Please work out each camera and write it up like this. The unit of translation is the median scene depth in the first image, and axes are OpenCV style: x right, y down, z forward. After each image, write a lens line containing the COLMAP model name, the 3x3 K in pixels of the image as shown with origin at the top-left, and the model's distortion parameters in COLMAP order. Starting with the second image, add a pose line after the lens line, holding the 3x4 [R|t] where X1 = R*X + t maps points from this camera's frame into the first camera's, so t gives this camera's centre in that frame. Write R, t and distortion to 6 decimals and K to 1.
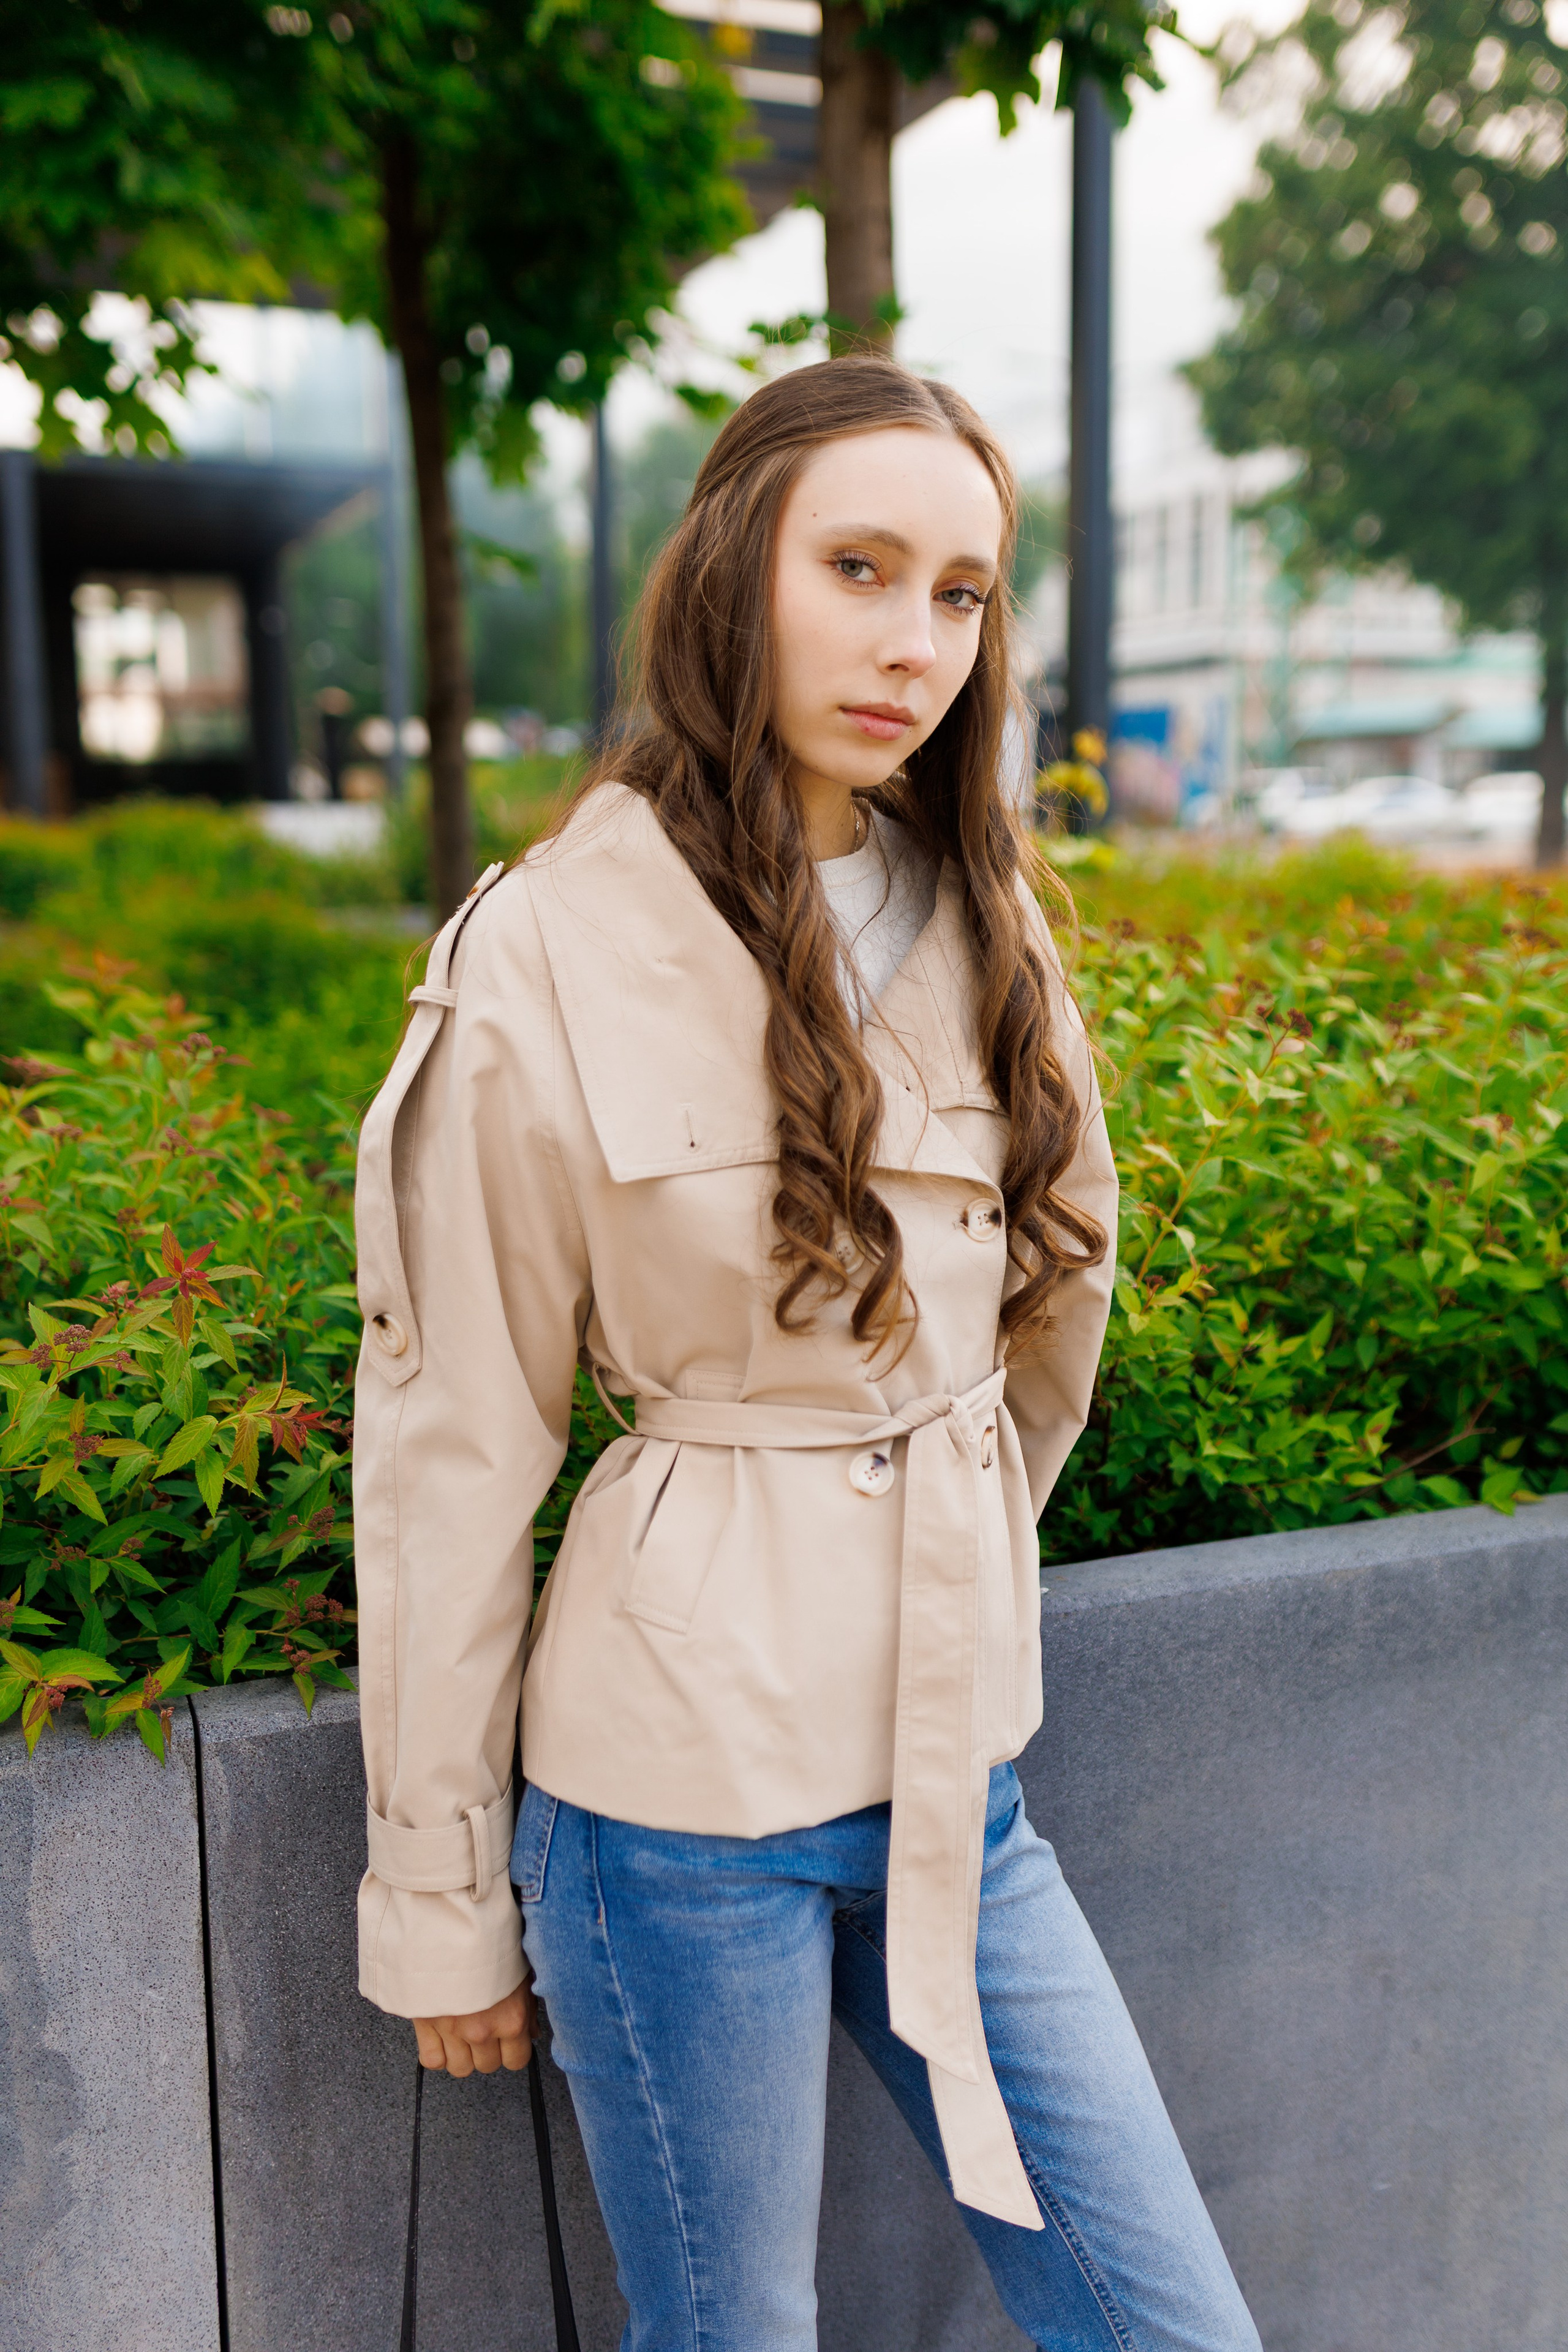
lens RADIAL K [[2280.4, 0, 698.3], [0, 2280.4, 1171.5], [0, 0, 1]] dist [-0.004612, 0.013472]
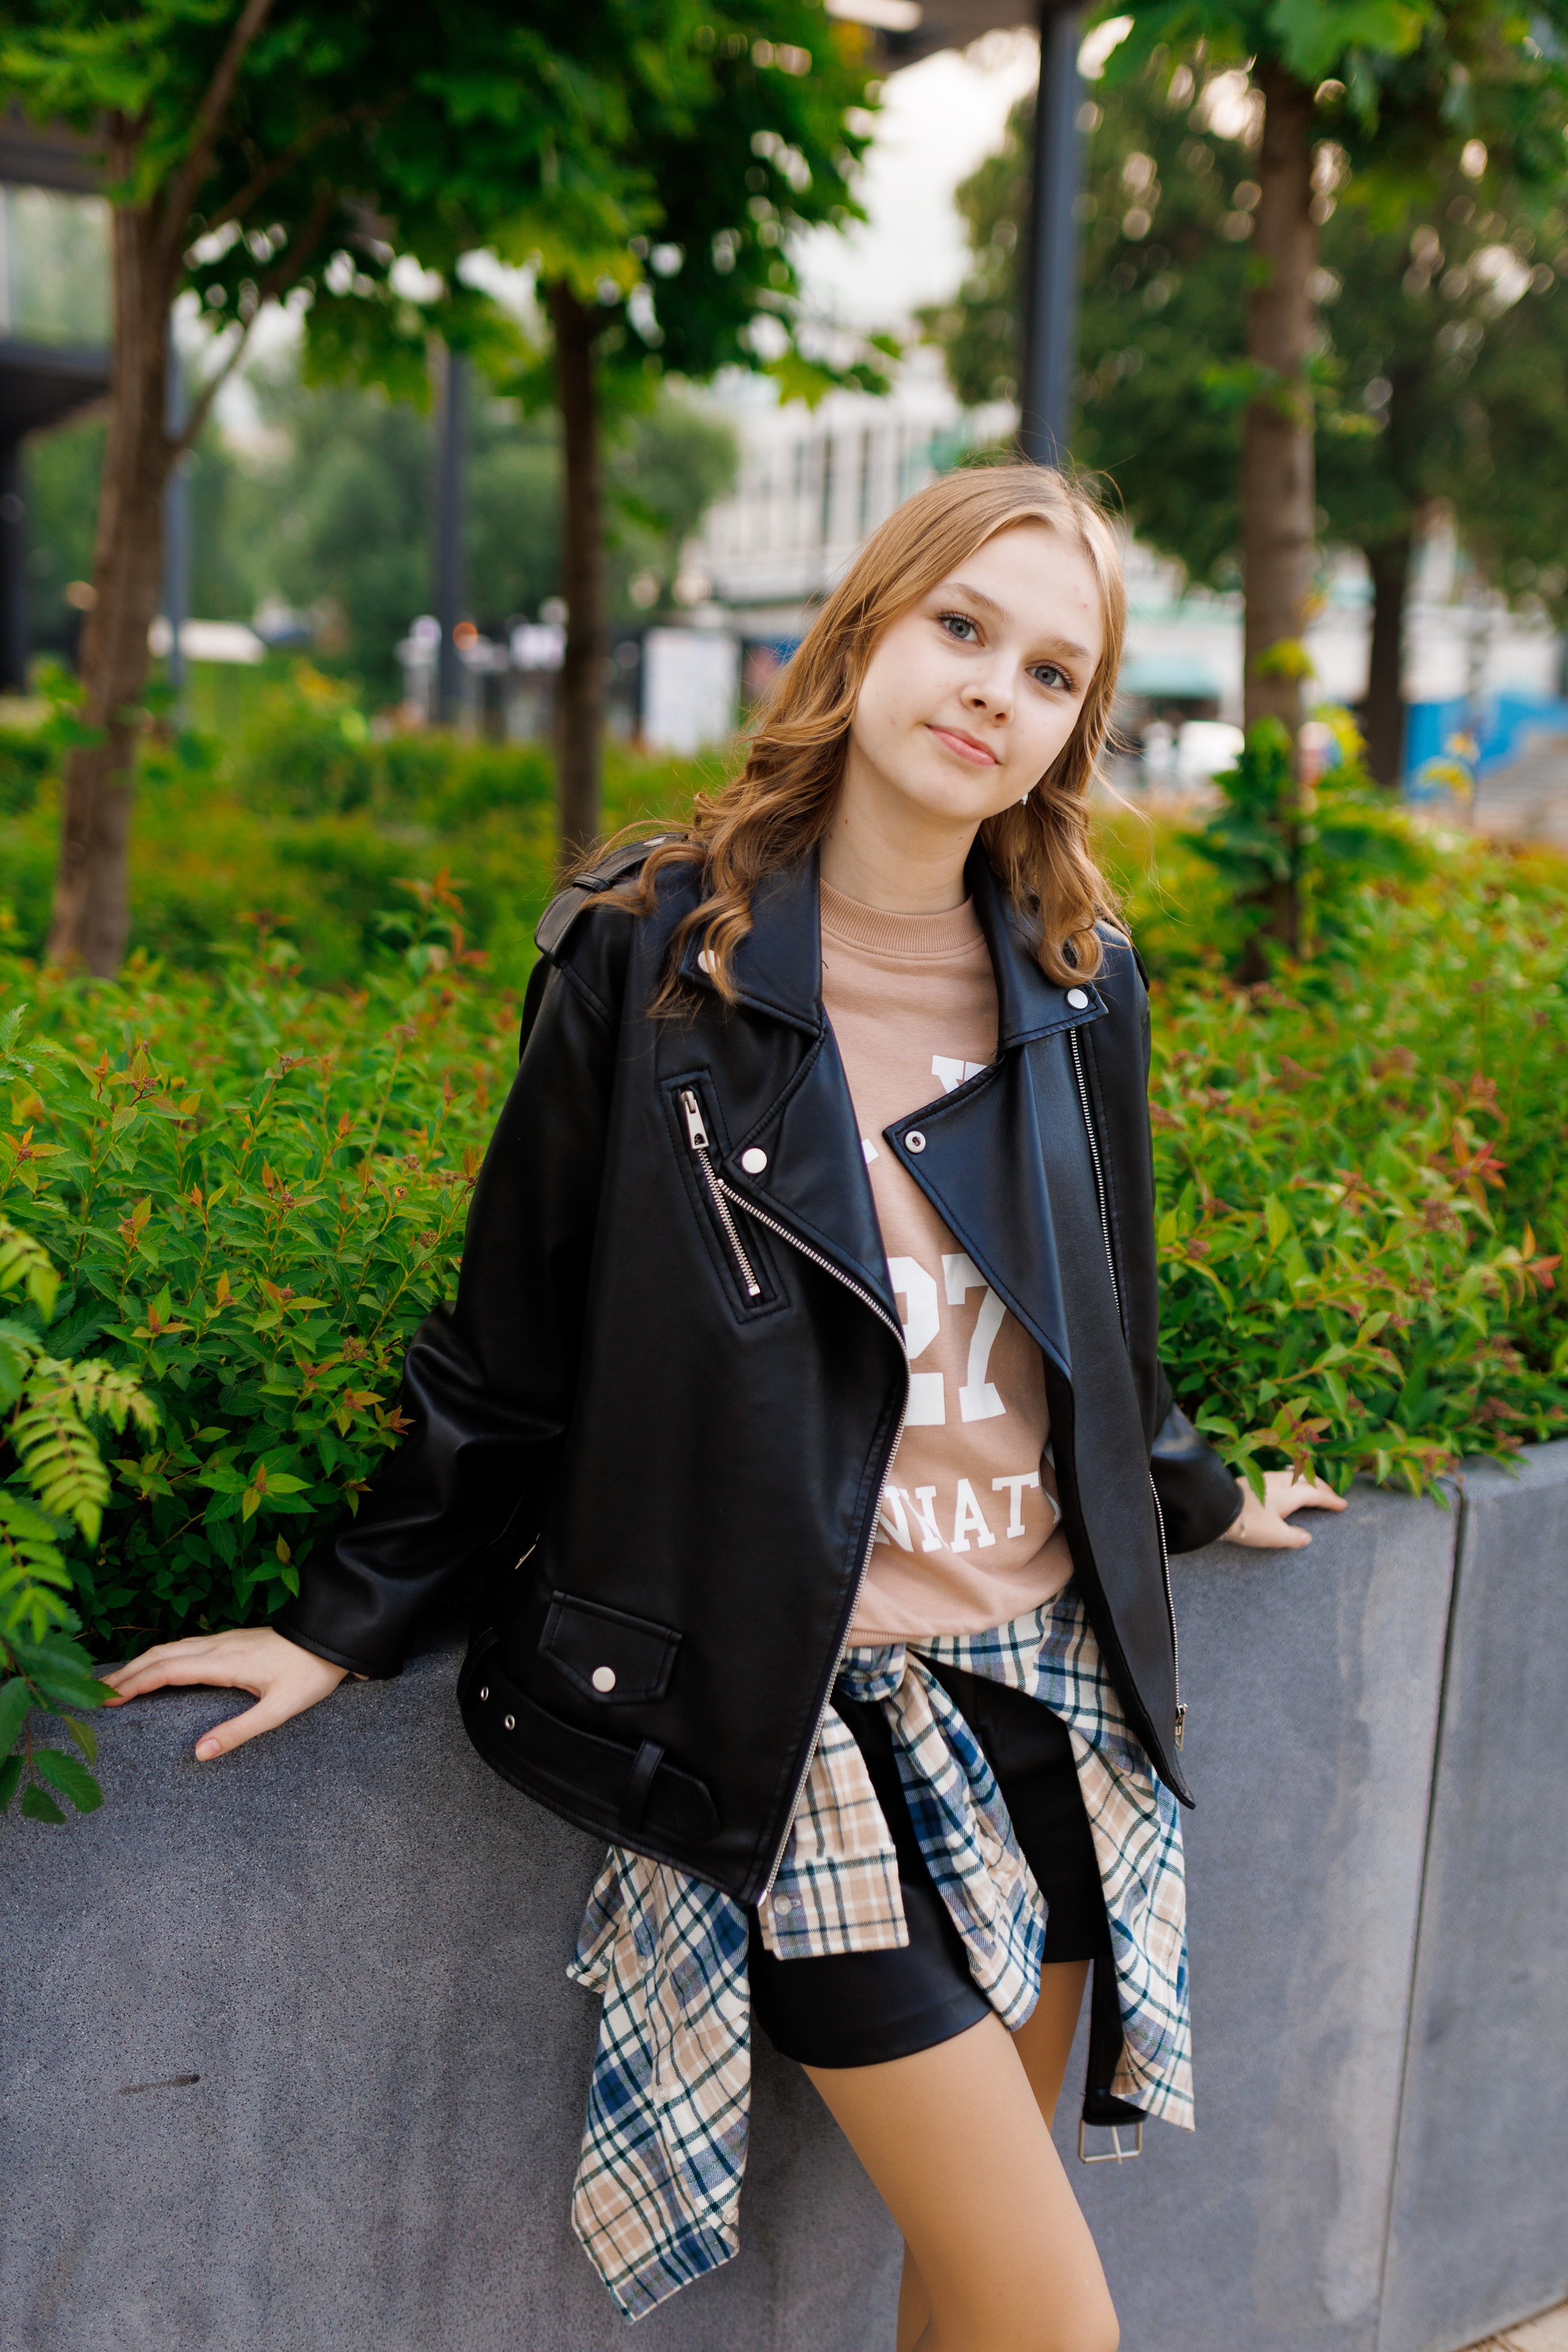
lens RADIAL K [[2280.4, 0, 698.3], [0, 2280.4, 1171.5], [0, 0, 1]] dist [-0.004612, 0.013472]
pose [[0.988040, 0.017065, 0.153254, -1.454835], [-0.022529, 0.999168, 0.033985, 0.022138], [-0.152546, -0.037031, 0.987602, -0.477237]]
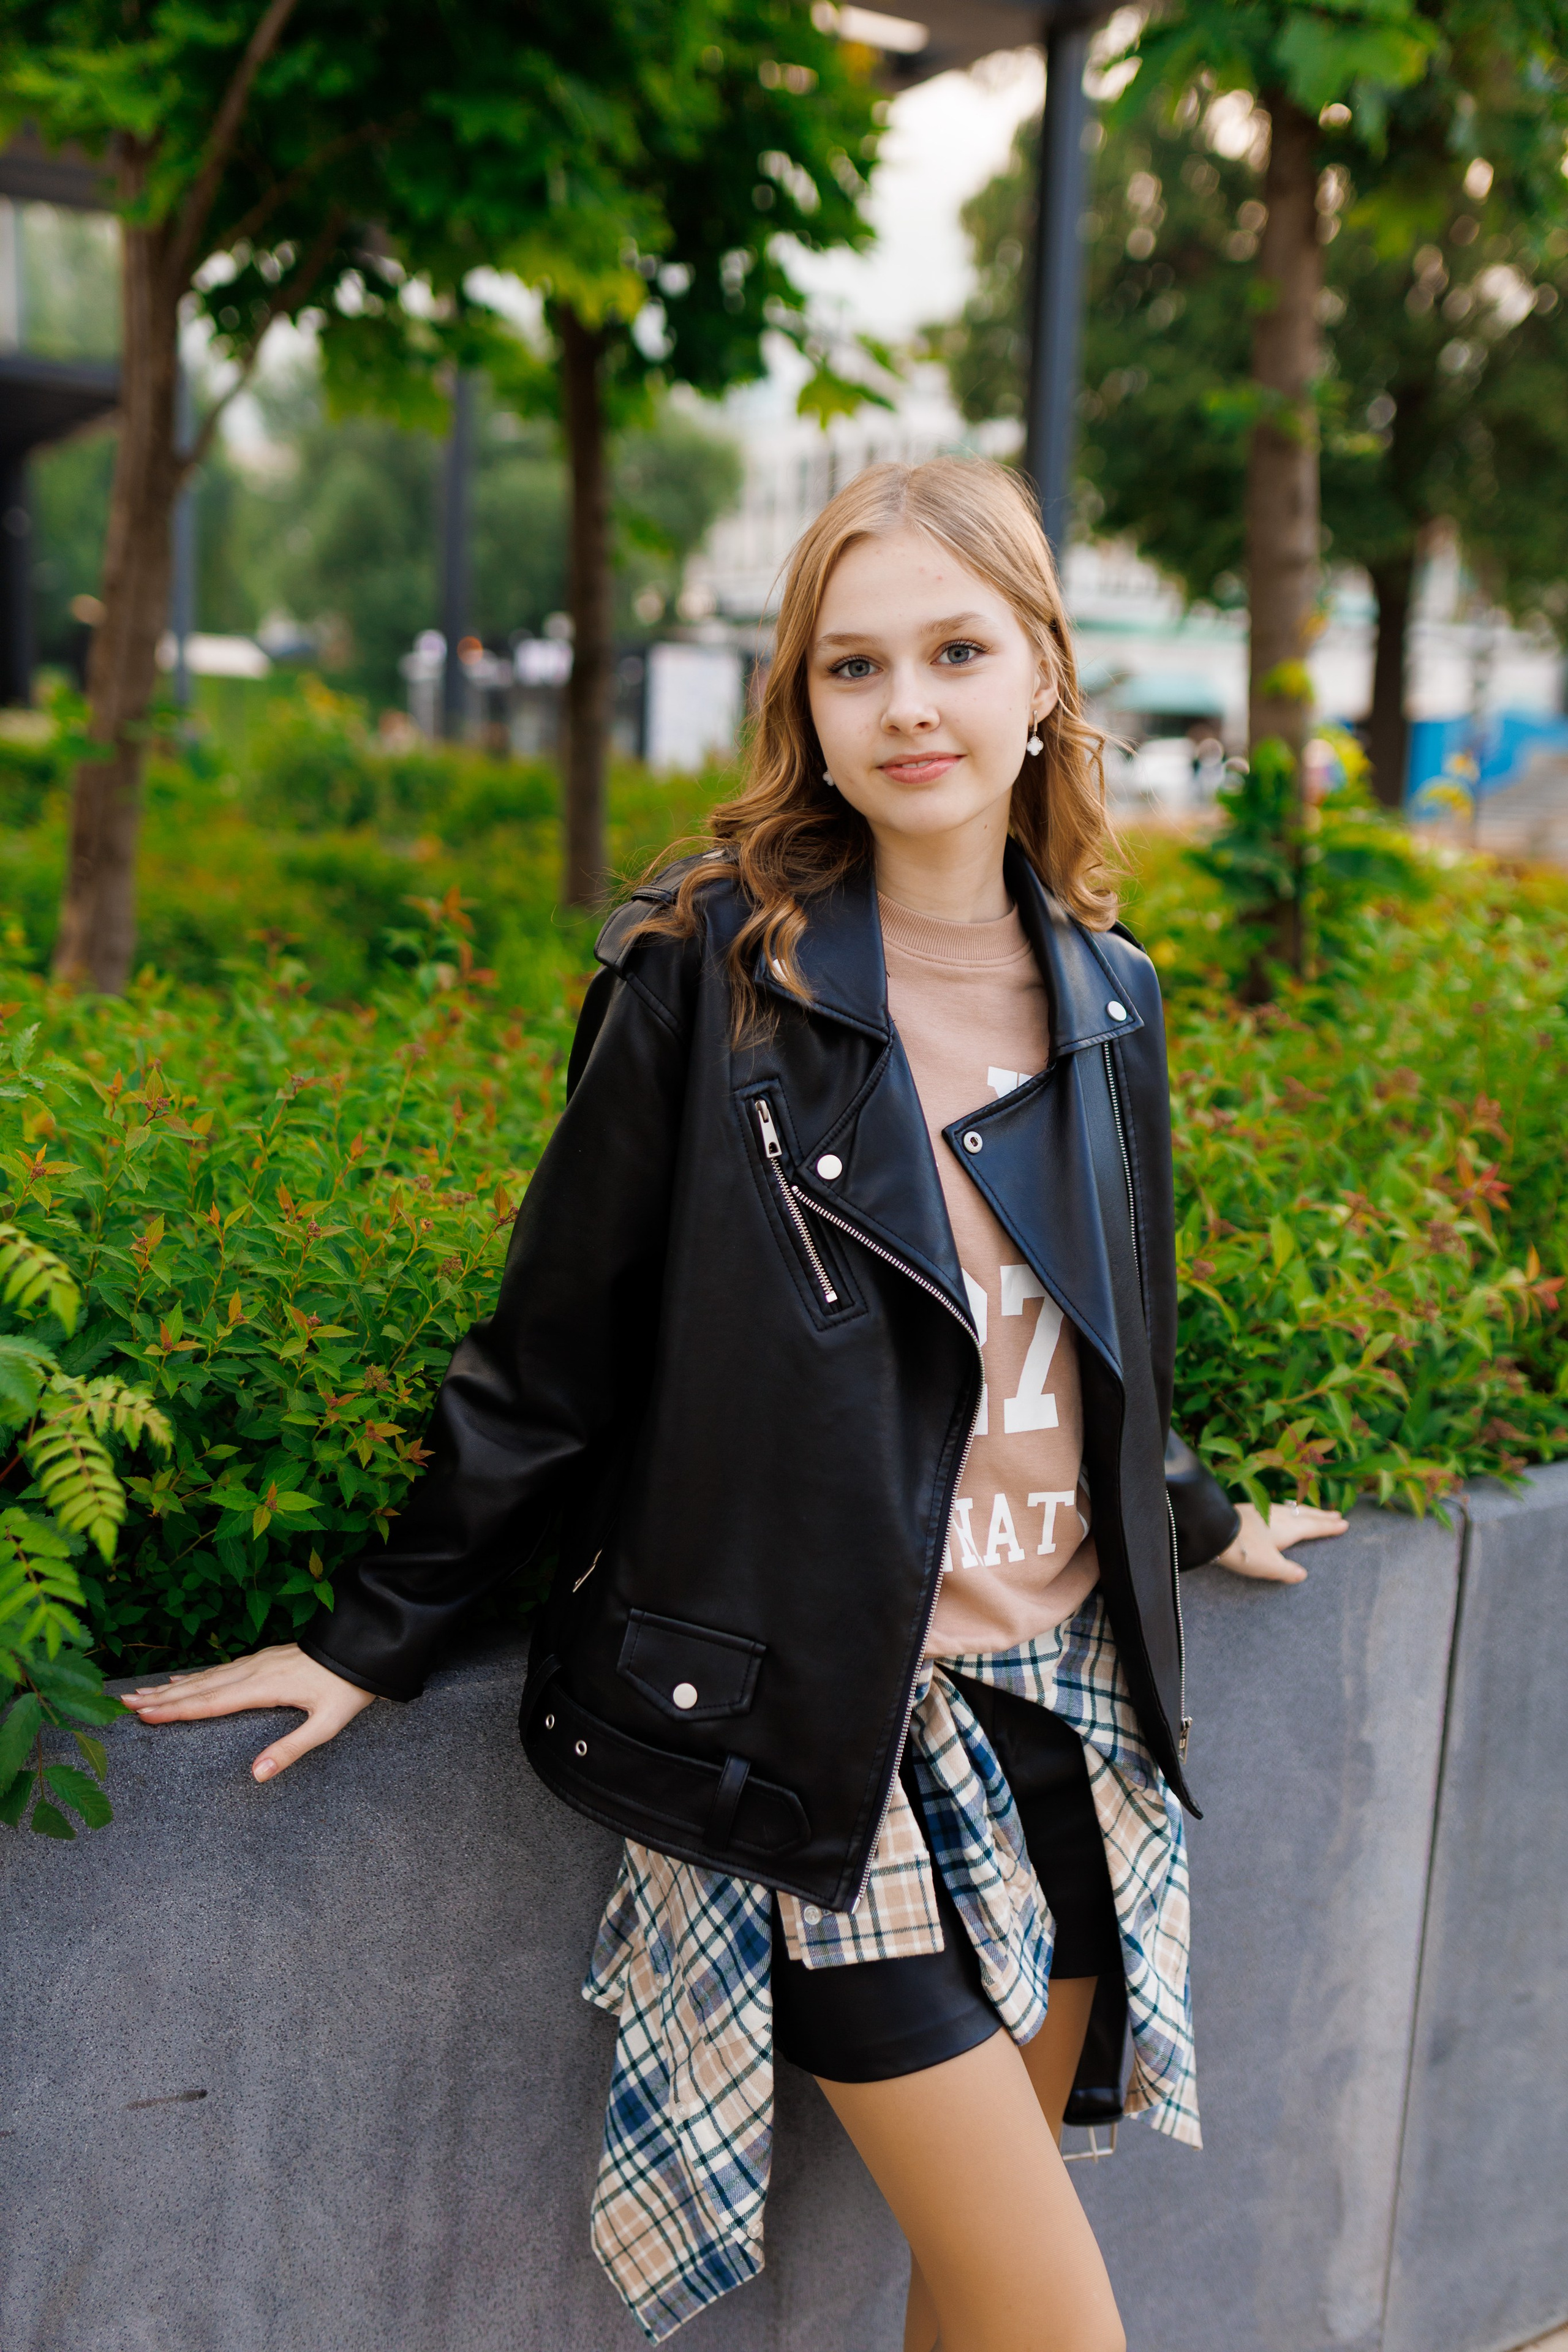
lens RADIAL K [[2280.4, 0, 698.3], [0, 2280.4, 1171.5], [0, 0, 1]] dist [-0.004612, 0.013472]
pose [[0.988118, 0.021776, 0.152147, -1.461843], [-0.026244, 0.999279, 0.027420, 0.017847], [-0.151441, -0.031087, 0.987977, -0.486392]]
